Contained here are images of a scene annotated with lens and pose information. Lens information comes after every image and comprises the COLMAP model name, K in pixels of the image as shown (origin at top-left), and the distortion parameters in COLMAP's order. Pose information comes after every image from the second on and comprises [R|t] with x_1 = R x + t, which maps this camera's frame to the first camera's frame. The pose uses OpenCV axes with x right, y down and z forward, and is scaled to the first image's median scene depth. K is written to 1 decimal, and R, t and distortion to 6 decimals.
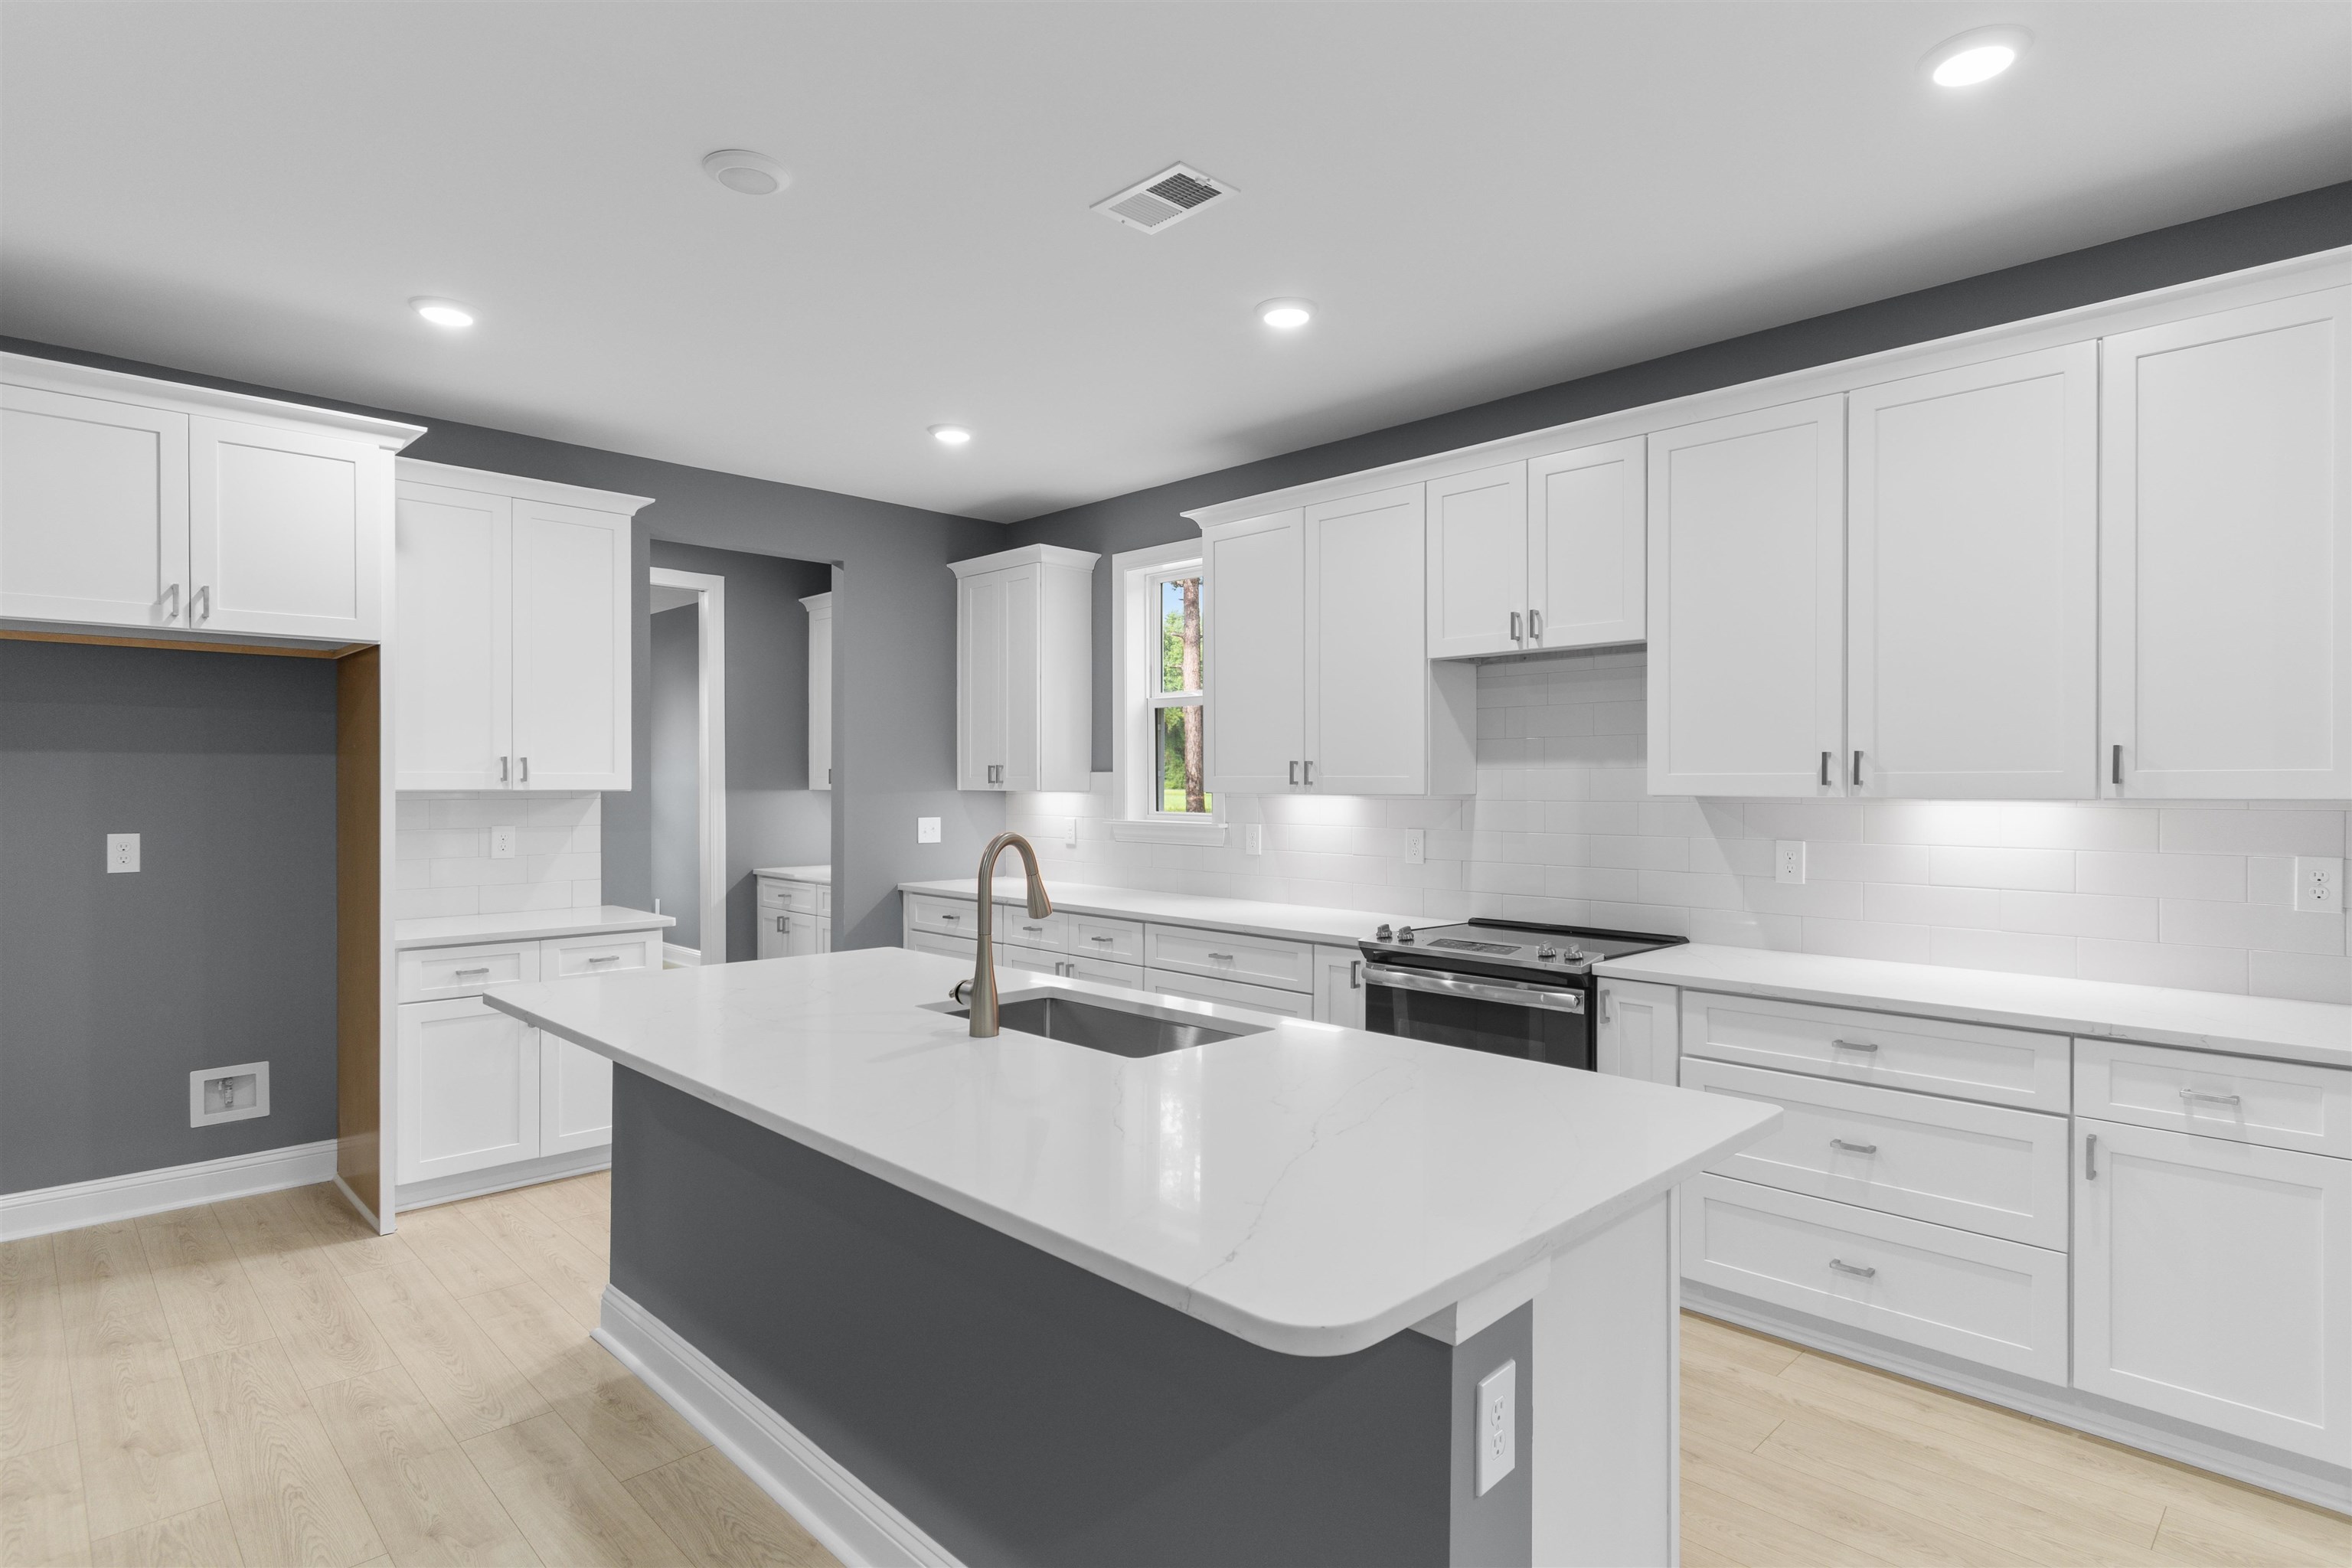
lens RADIAL K [[1201.1, 0, 1177.1], [0, 1201.1, 778.3], [0, 0, 1]] dist [0.001306, -0.000399]
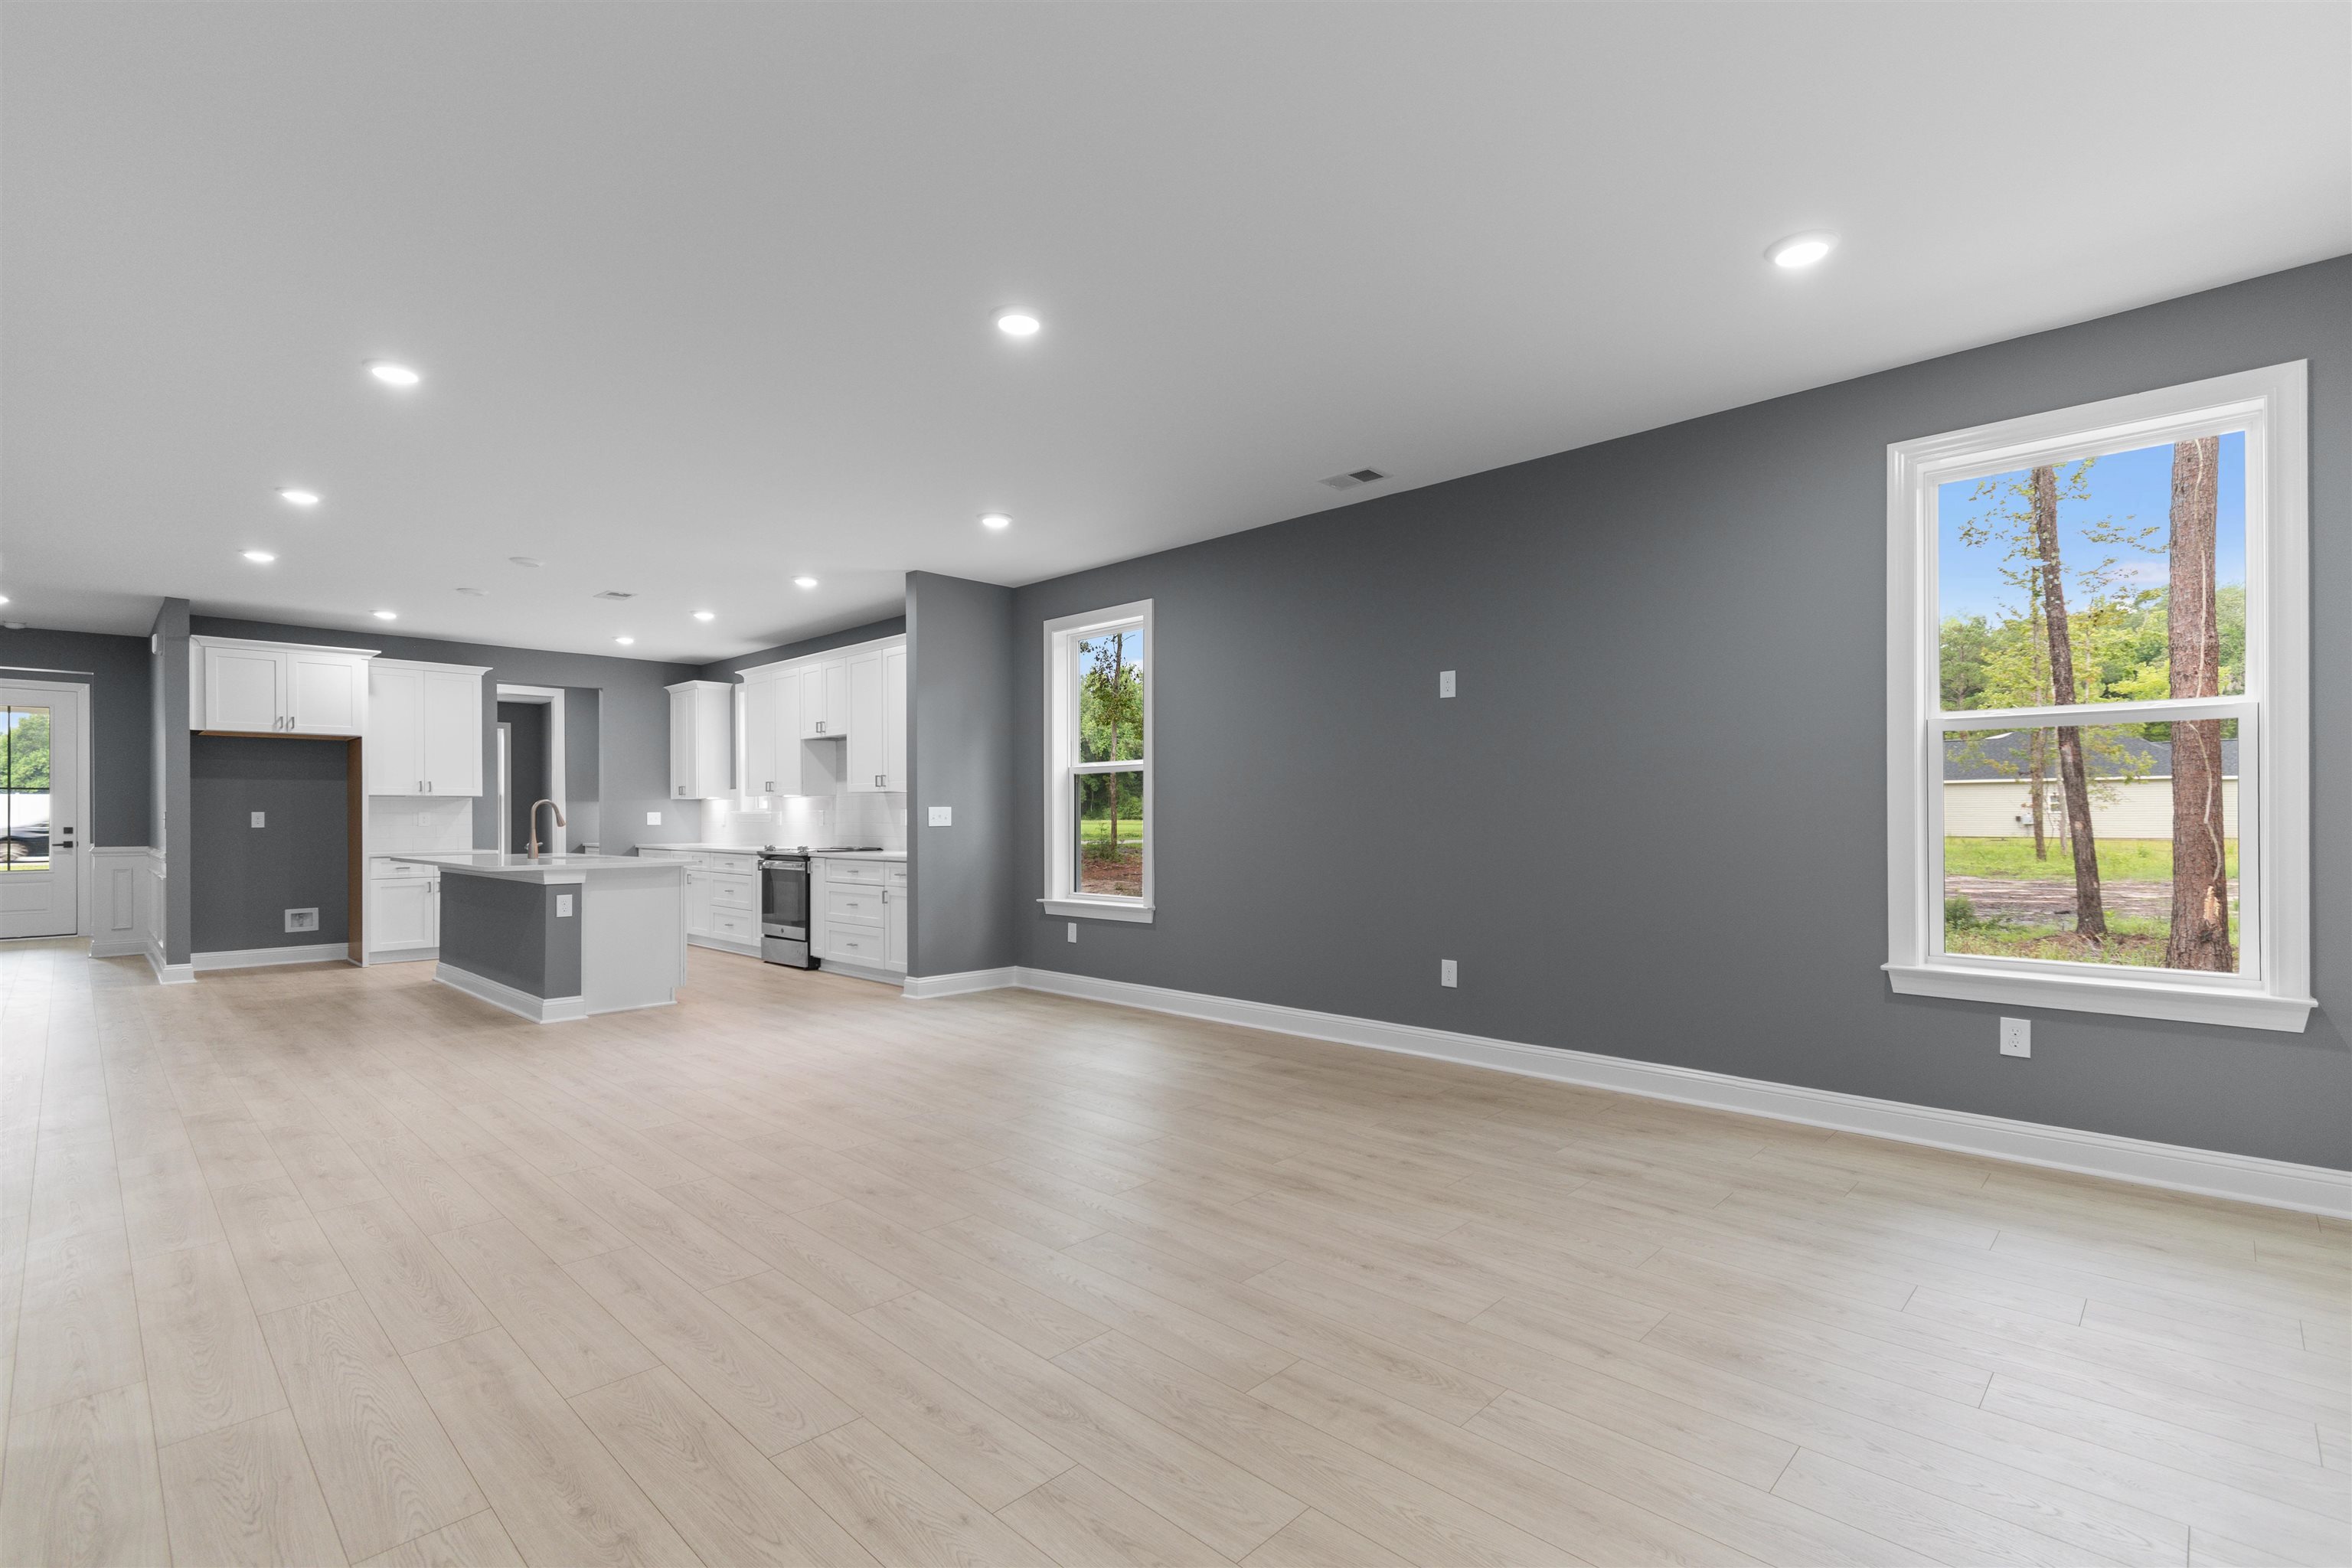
lens RADIAL K [[1069.3, 0, 1186.8], [0, 1069.3, 817.7], [0, 0, 1]] dist [0.004748, -0.000497]
pose [[0.999151, -0.004146, 0.040983, 0.894612], [0.003838, 0.999964, 0.007575, 0.045734], [-0.041013, -0.007412, 0.999131, -1.215089]]
